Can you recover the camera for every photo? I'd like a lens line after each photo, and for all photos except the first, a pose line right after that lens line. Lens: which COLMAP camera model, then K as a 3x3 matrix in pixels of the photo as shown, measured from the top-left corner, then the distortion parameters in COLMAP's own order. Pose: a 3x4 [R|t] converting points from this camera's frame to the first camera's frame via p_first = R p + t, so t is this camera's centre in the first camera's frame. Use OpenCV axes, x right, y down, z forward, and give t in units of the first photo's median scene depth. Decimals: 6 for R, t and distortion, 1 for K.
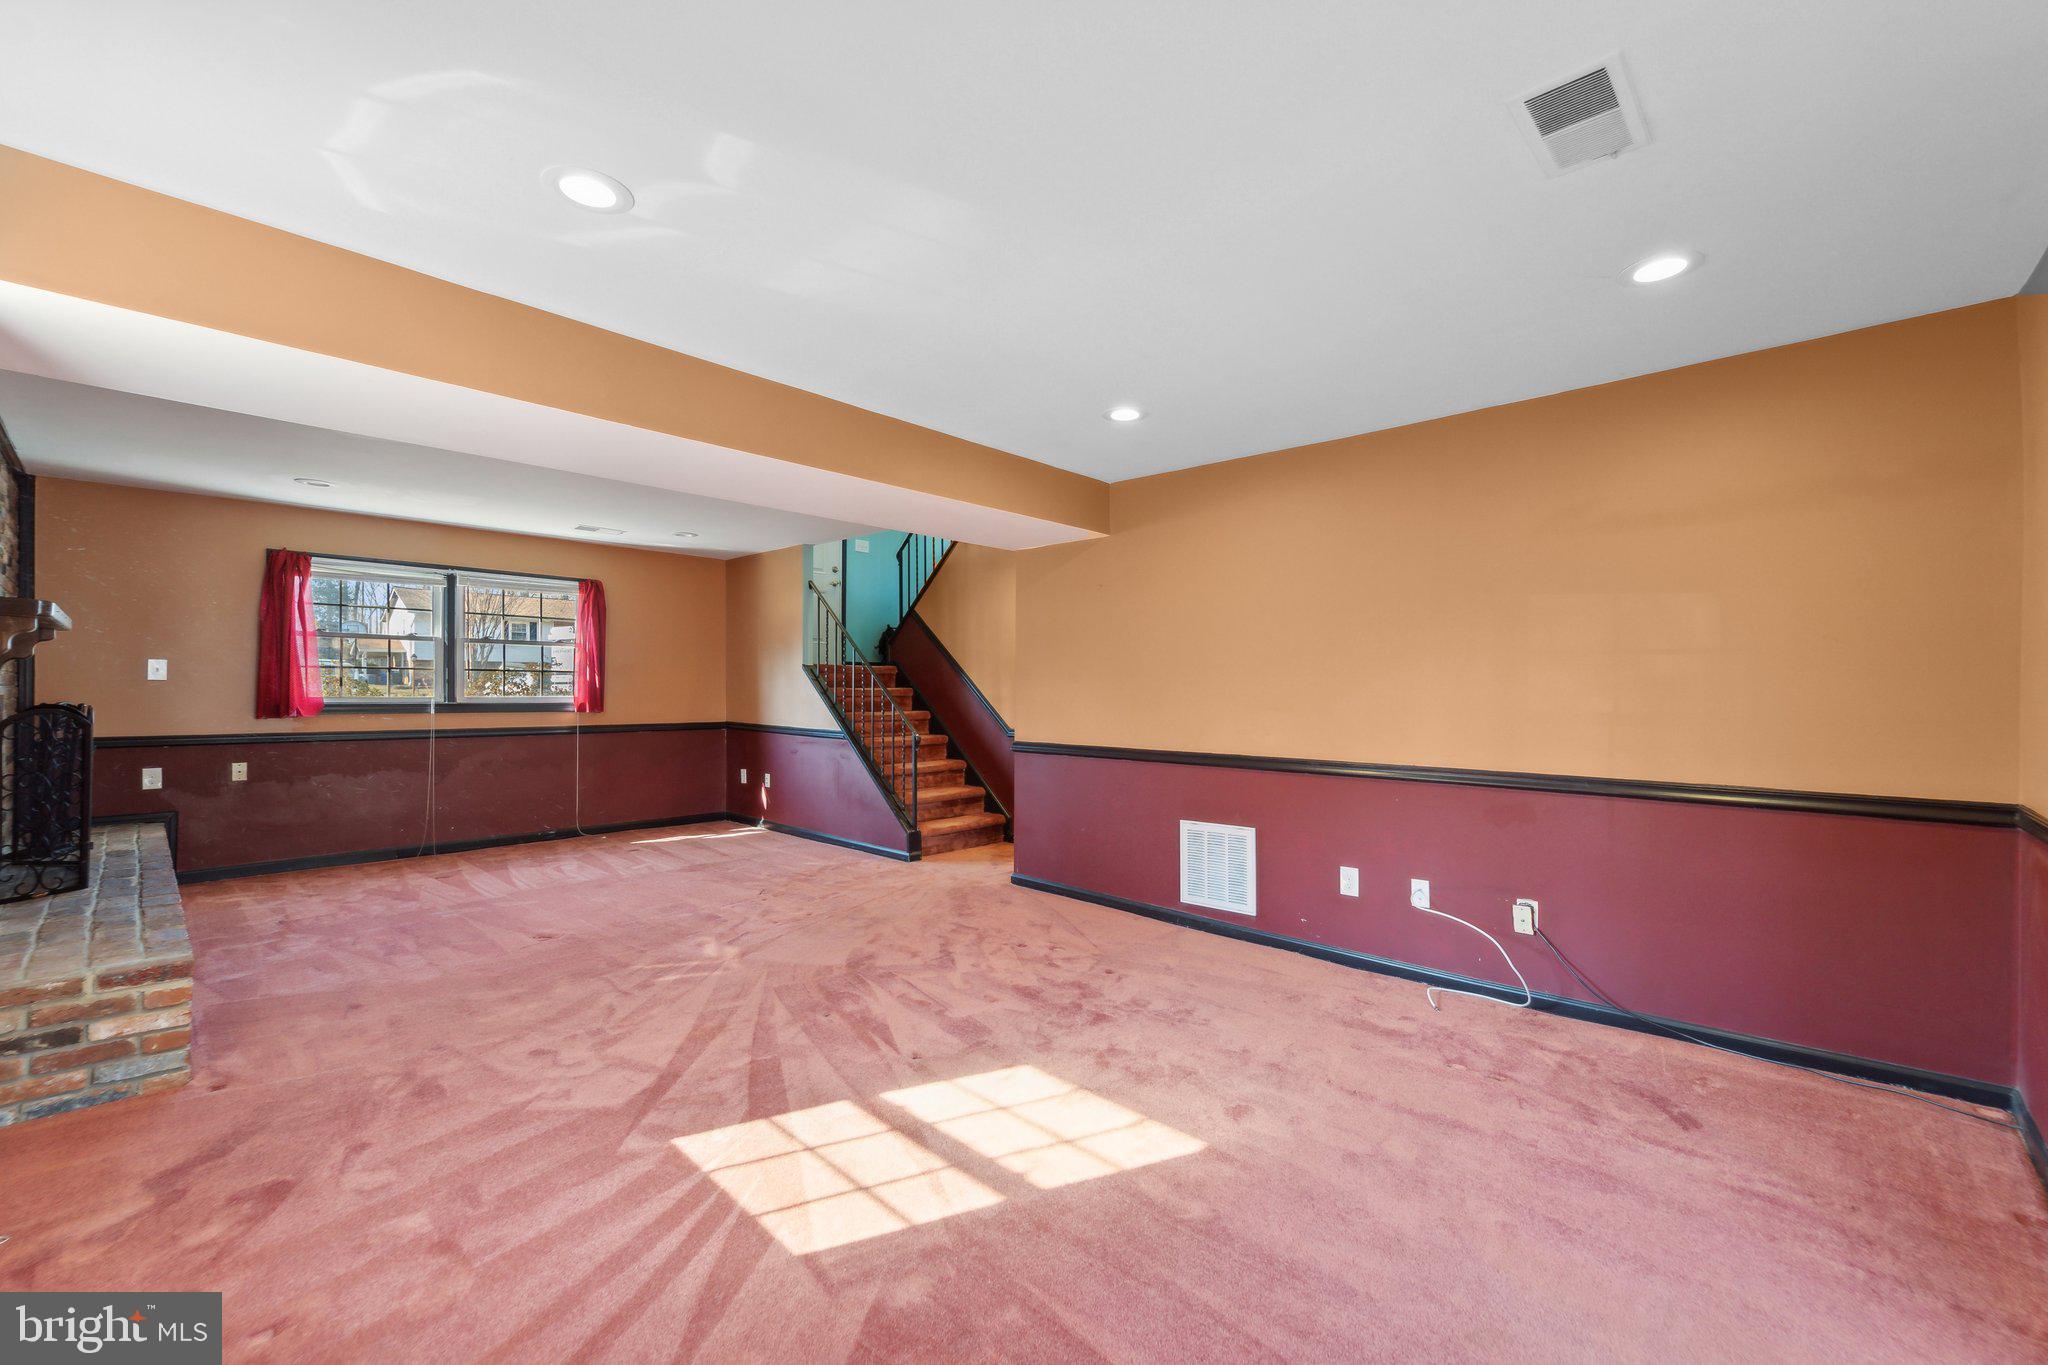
lens RADIAL K [[832.0, 0, 1046.7], [0, 832.0, 691.4], [0, 0, 1]] dist [0.002008, -0.000089]
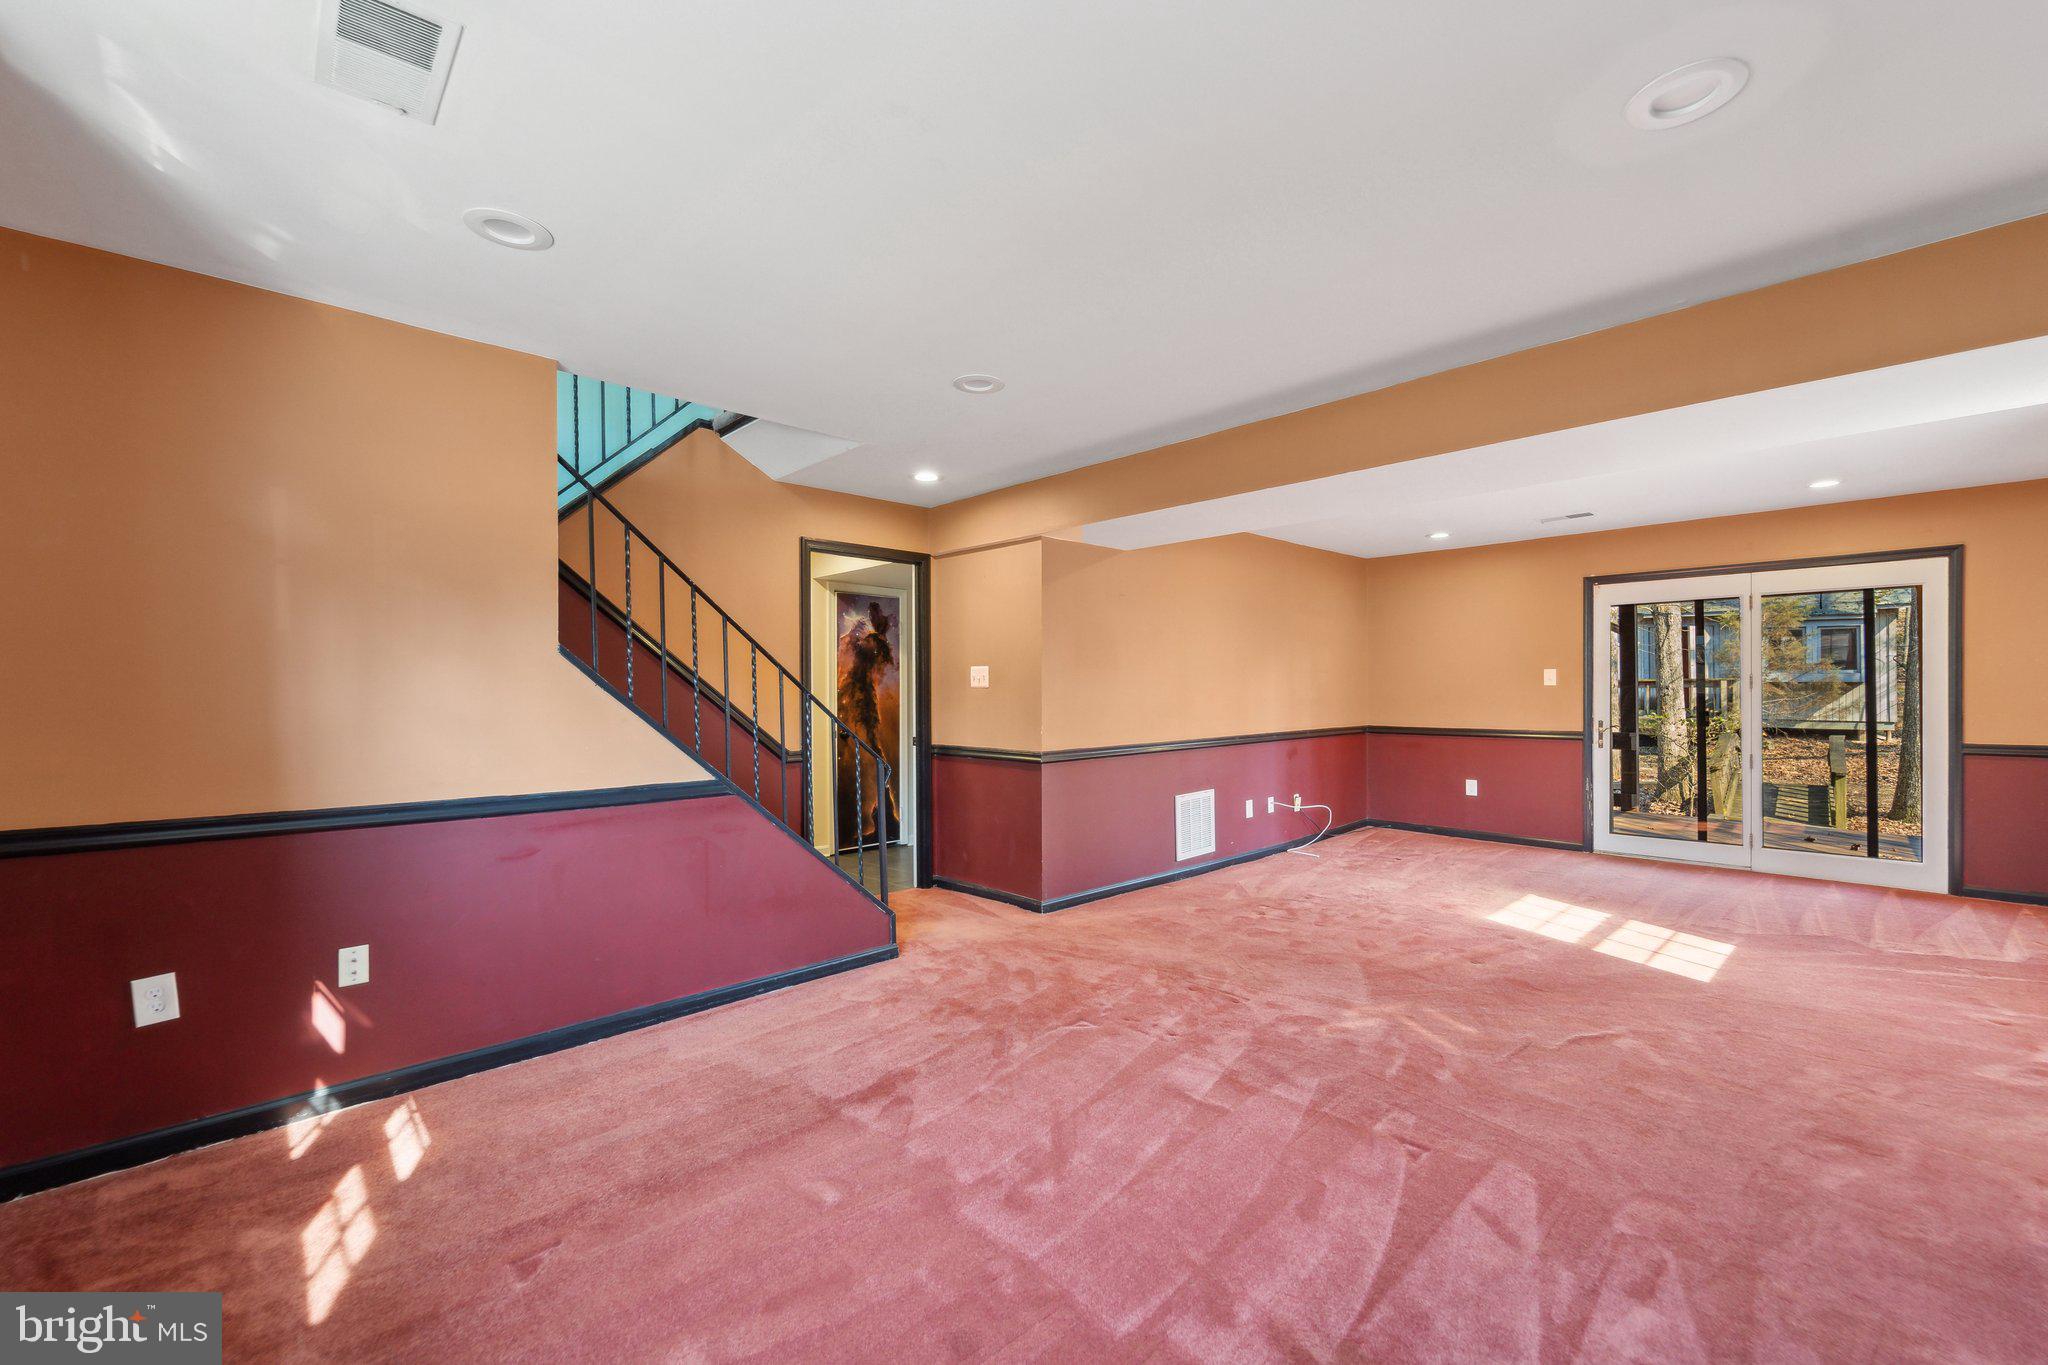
lens RADIAL K [[832.0, 0, 1046.7], [0, 832.0, 691.4], [0, 0, 1]] dist [0.002008, -0.000089]
pose [[0.059212, -0.009654, 0.998199, -0.965813], [0.009047, 0.999917, 0.009134, -0.011107], [-0.998204, 0.008490, 0.059295, 1.000124]]
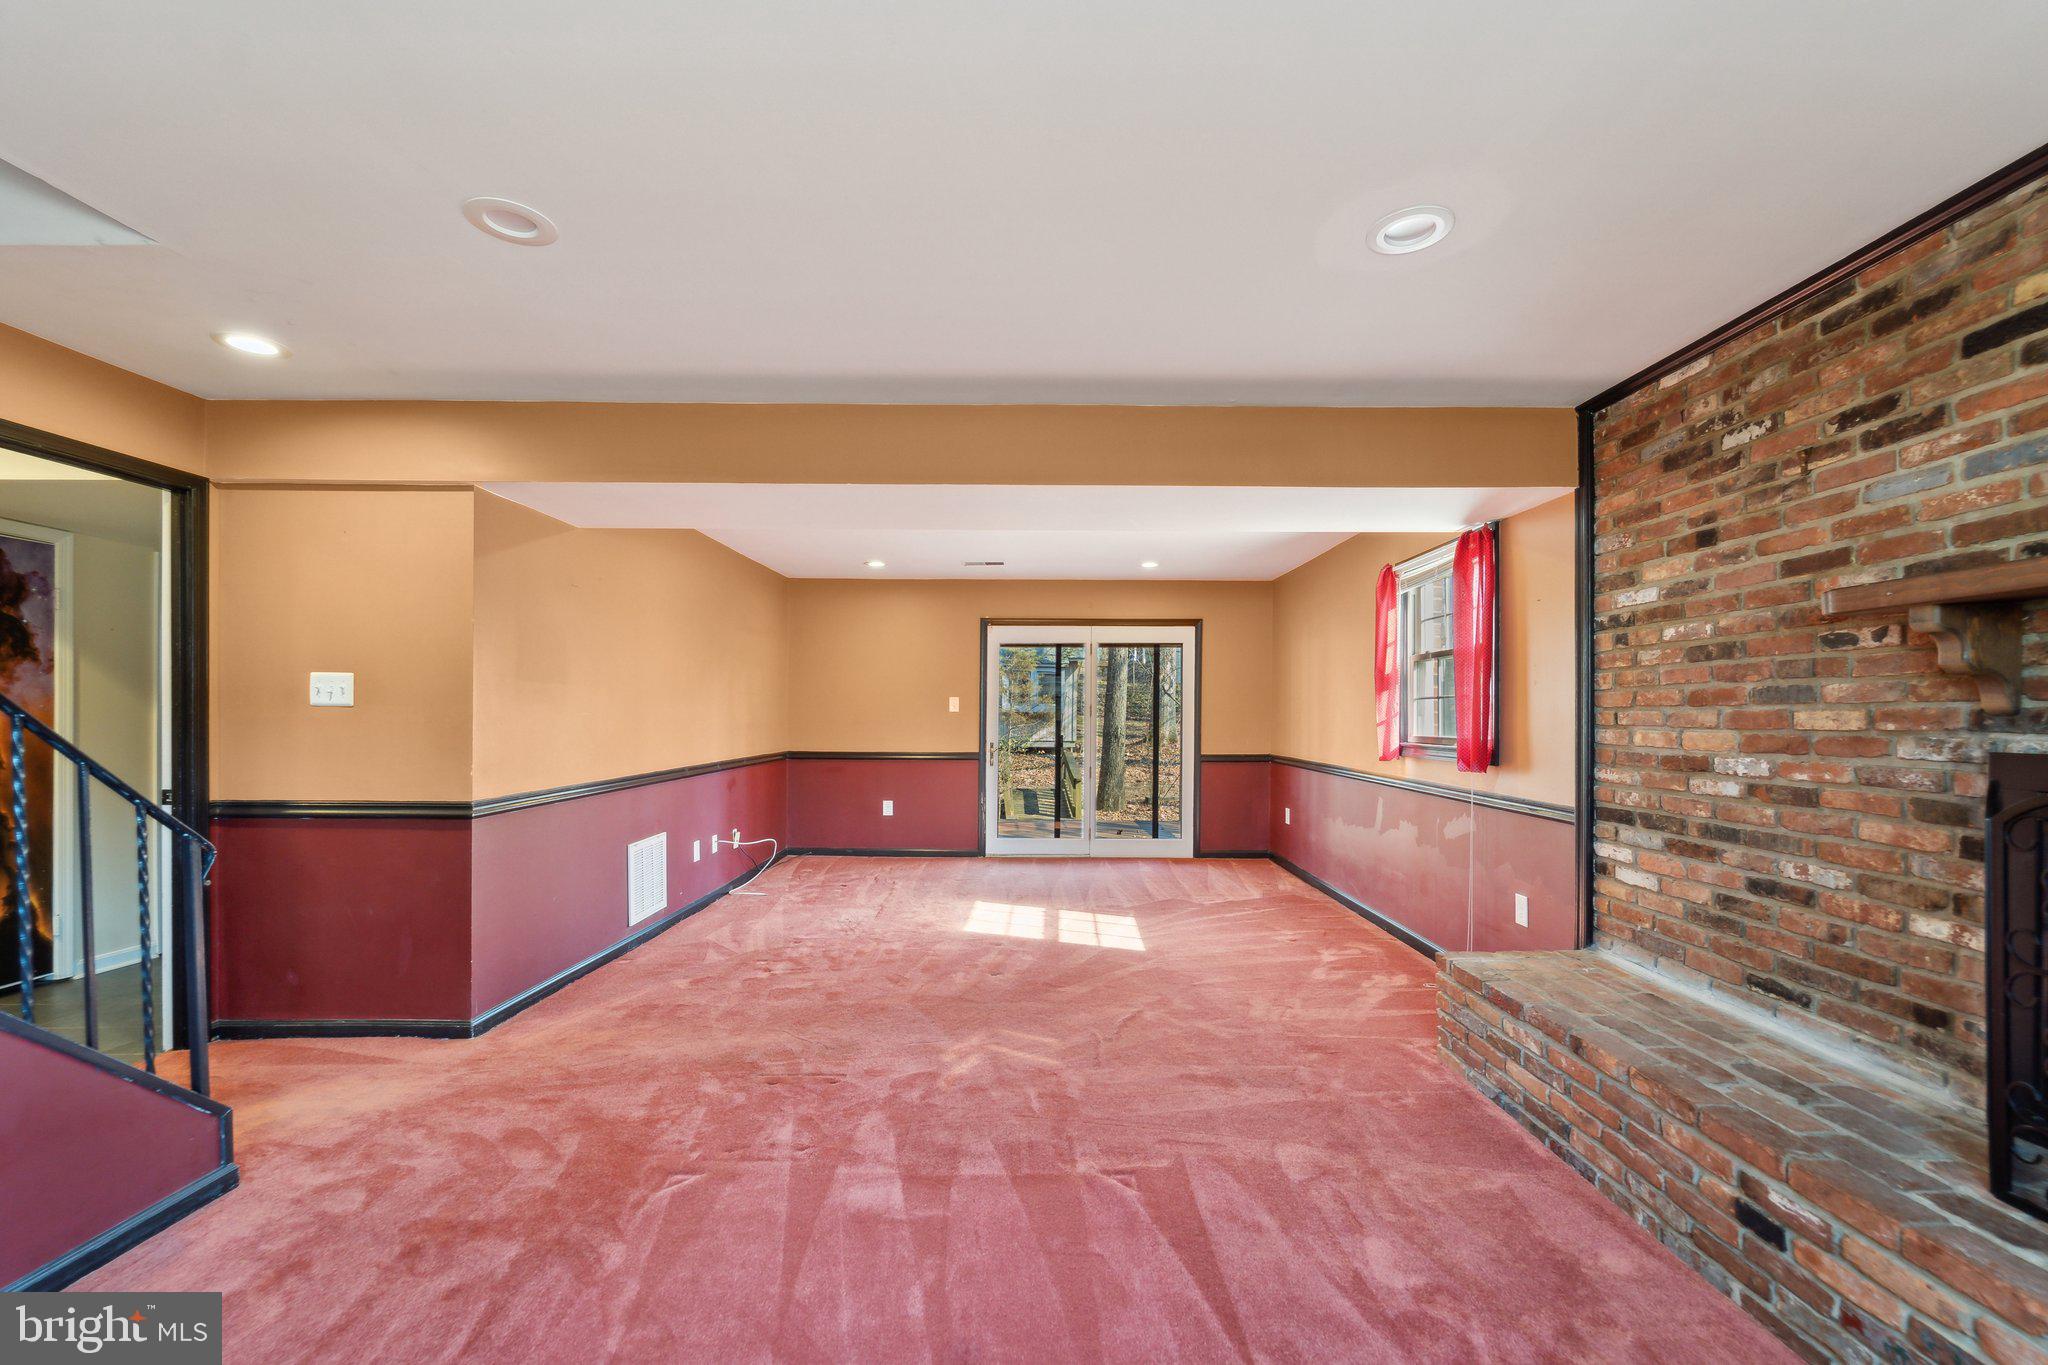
lens RADIAL K [[836.9, 0, 1037.6], [0, 836.9, 717.9], [0, 0, 1]] dist [-0.000819, -0.000467]
pose [[-0.672808, -0.014496, 0.739675, -0.801766], [-0.007466, 0.999890, 0.012804, -0.010382], [-0.739779, 0.003093, -0.672842, 1.170463]]
